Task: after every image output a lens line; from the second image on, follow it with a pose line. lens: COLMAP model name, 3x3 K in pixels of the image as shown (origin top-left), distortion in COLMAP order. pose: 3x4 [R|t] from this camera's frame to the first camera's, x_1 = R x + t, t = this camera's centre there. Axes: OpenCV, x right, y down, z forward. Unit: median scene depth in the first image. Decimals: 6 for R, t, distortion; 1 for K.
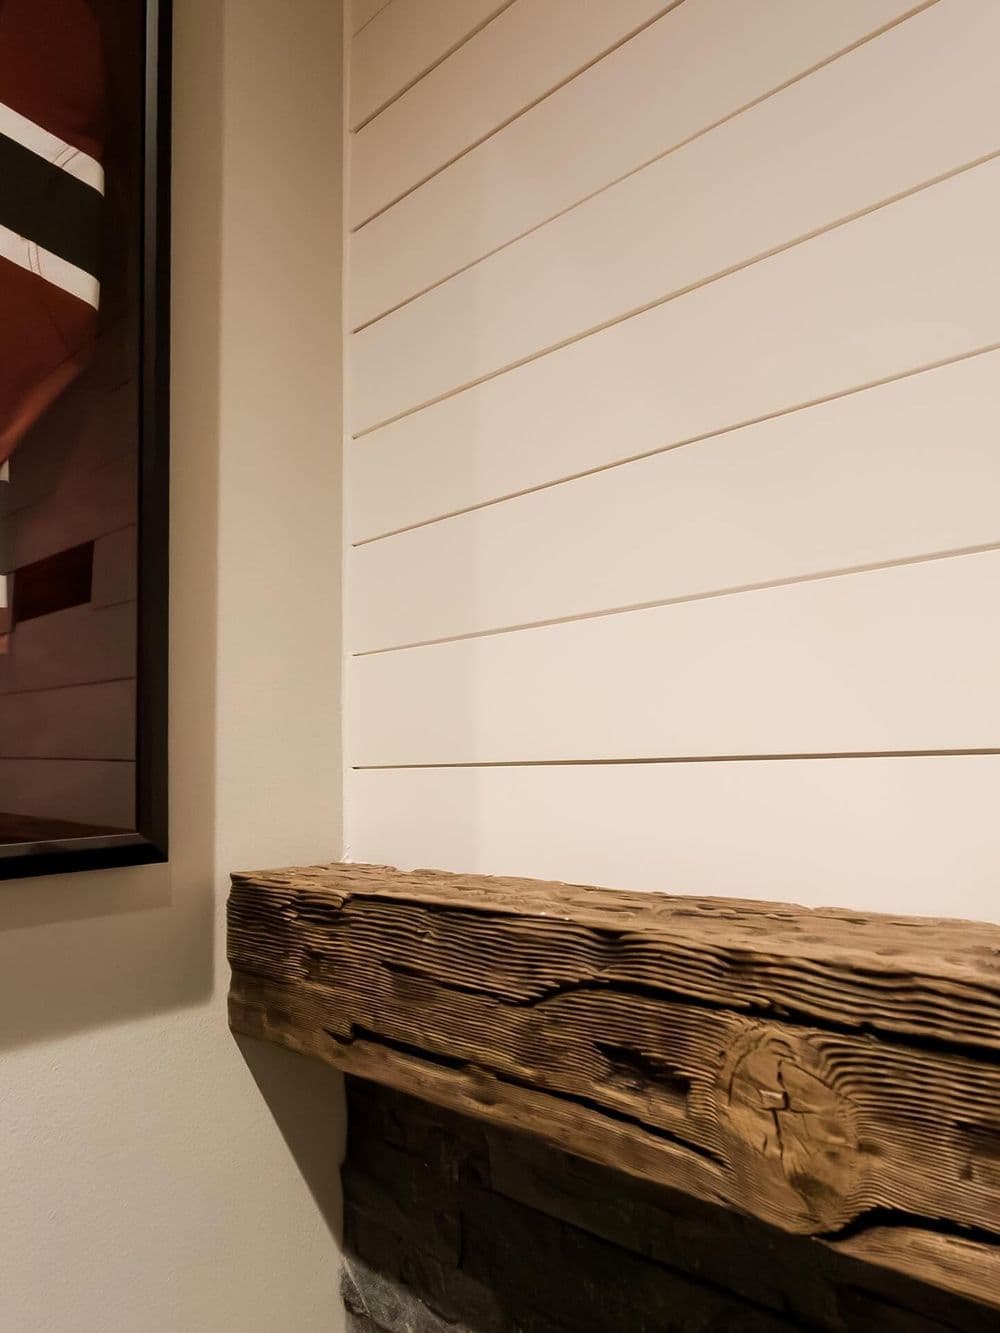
lens RADIAL K [[963.9, 0, 500.0], [0, 963.9, 666.5], [0, 0, 1]] dist [-0.002880, -0.004339]
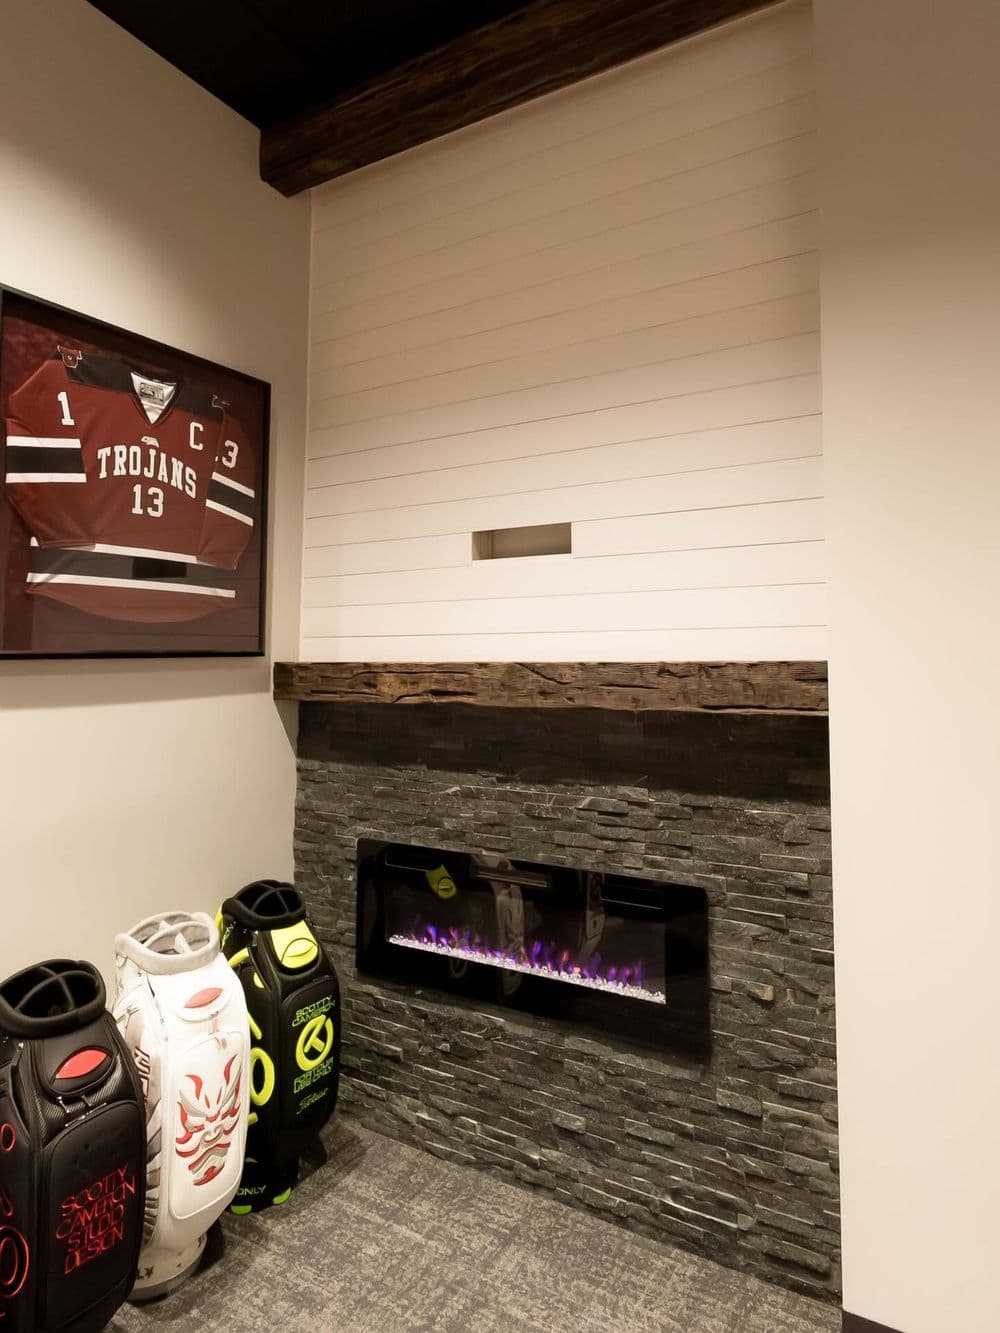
lens RADIAL K [[963.9, 0, 500.0], [0, 963.9, 666.5], [0, 0, 1]] dist [-0.002880, -0.004339]
pose [[0.976168, 0.033260, 0.214453, -0.256203], [-0.051846, 0.995313, 0.081629, -0.167379], [-0.210733, -0.090803, 0.973317, -3.616746]]
